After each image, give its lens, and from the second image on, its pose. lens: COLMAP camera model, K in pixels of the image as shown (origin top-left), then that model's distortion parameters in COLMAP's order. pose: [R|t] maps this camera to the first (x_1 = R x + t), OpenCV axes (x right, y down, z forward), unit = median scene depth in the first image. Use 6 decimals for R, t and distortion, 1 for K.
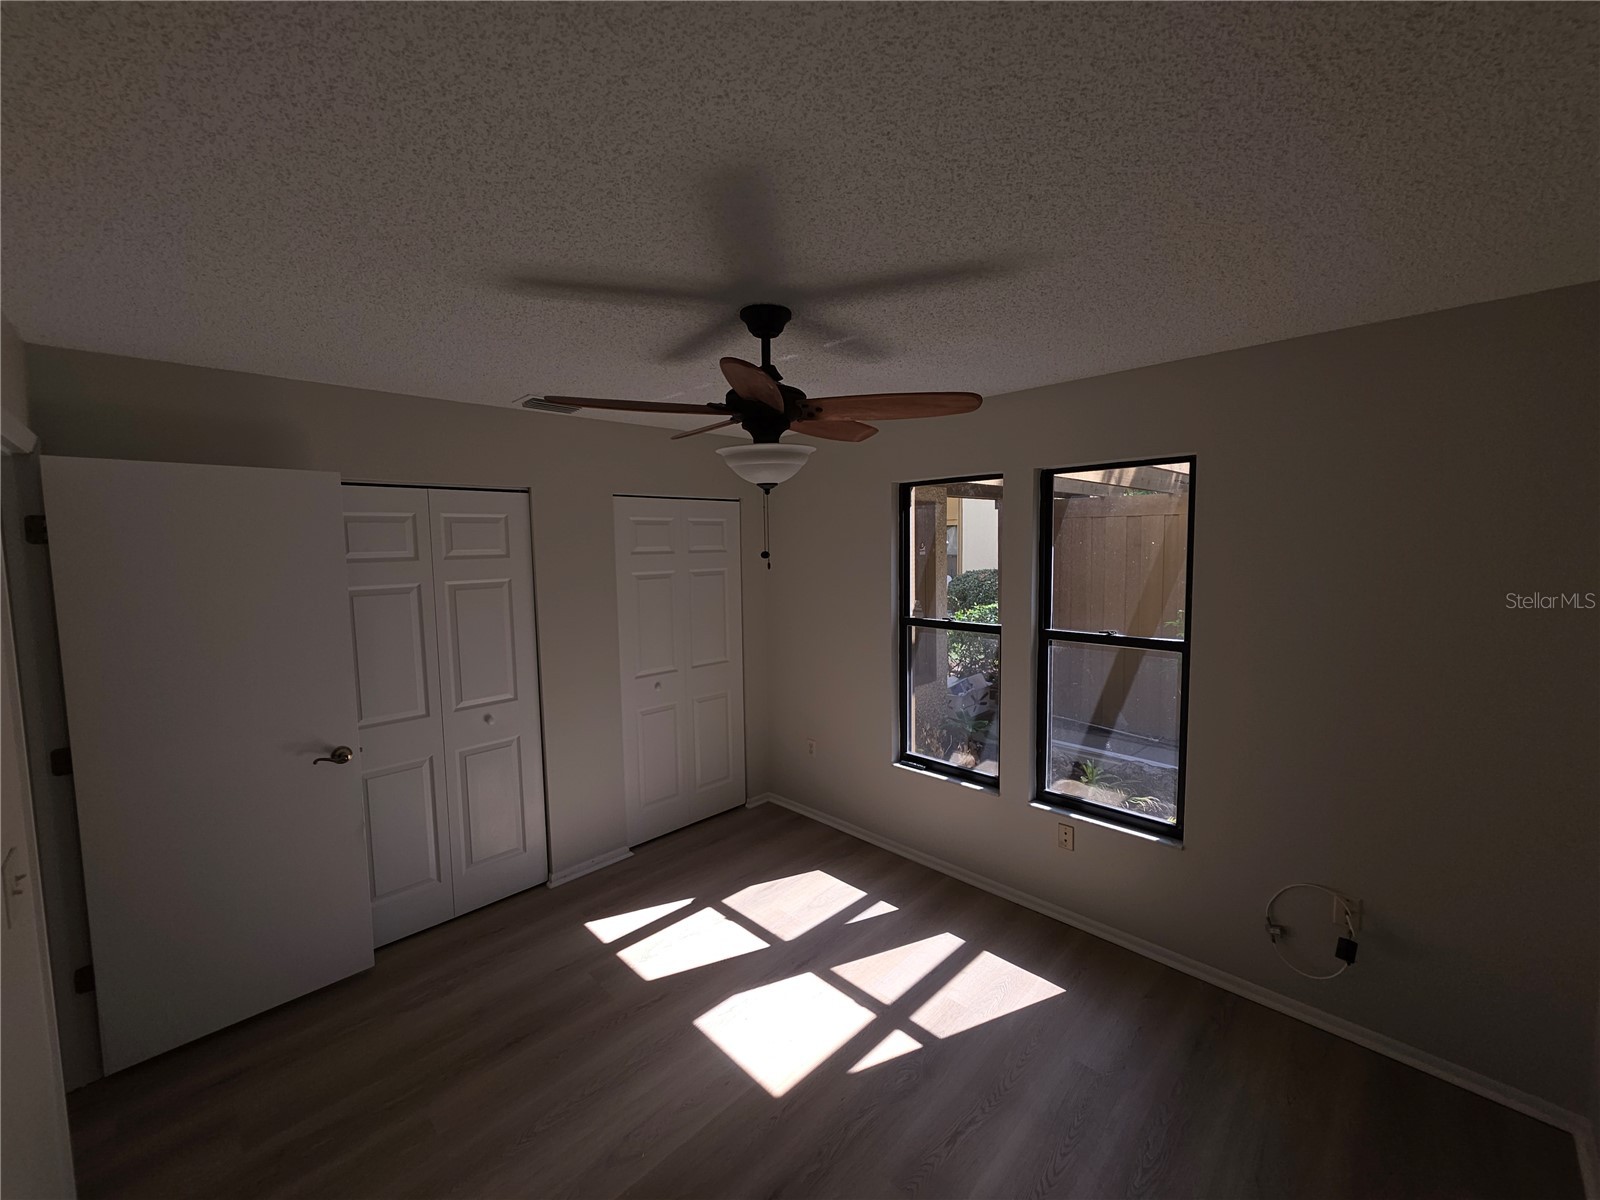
lens RADIAL K [[636.2, 0, 799.9], [0, 636.2, 596.4], [0, 0, 1]] dist [0.003284, 0.000142]
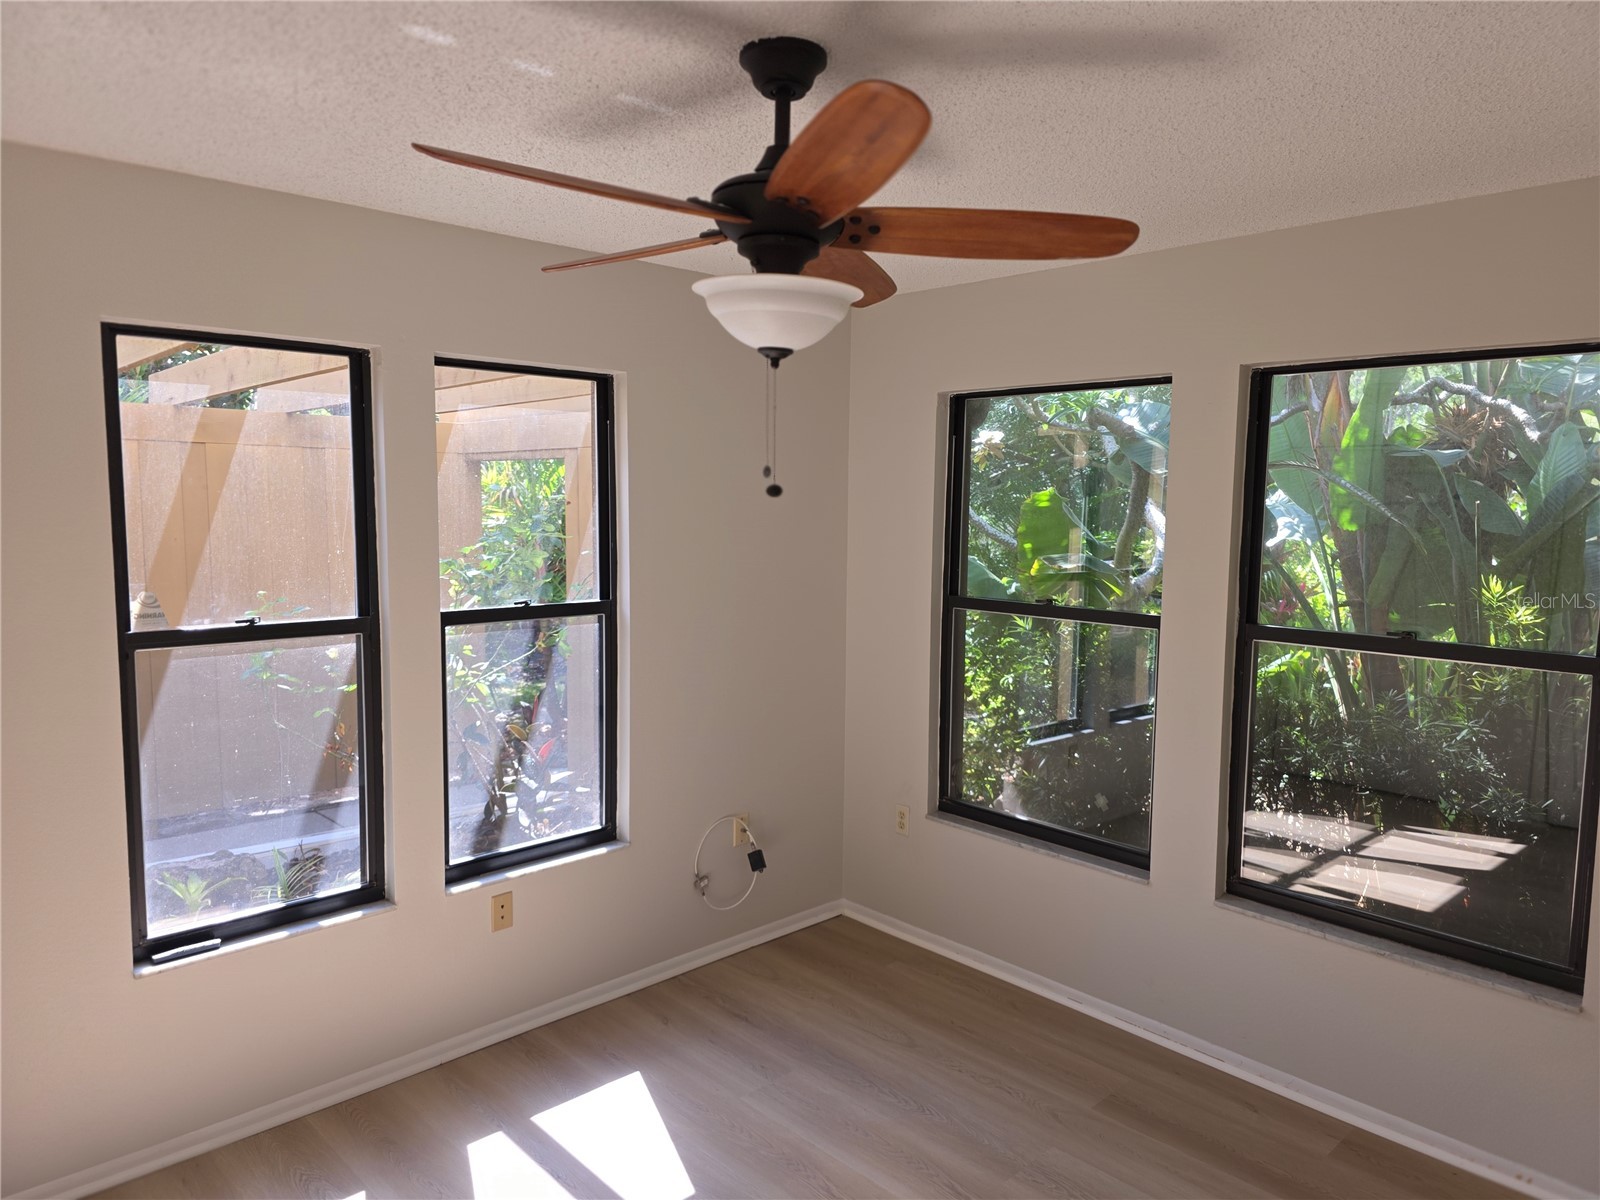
lens RADIAL K [[1060.8, 0, 800.7], [0, 1060.8, 604.4], [0, 0, 1]] dist [-0.003367, 0.001090]
pose [[0.012526, -0.082533, 0.996510, -0.770052], [0.072586, 0.994034, 0.081416, -0.017840], [-0.997284, 0.071313, 0.018442, 0.732086]]
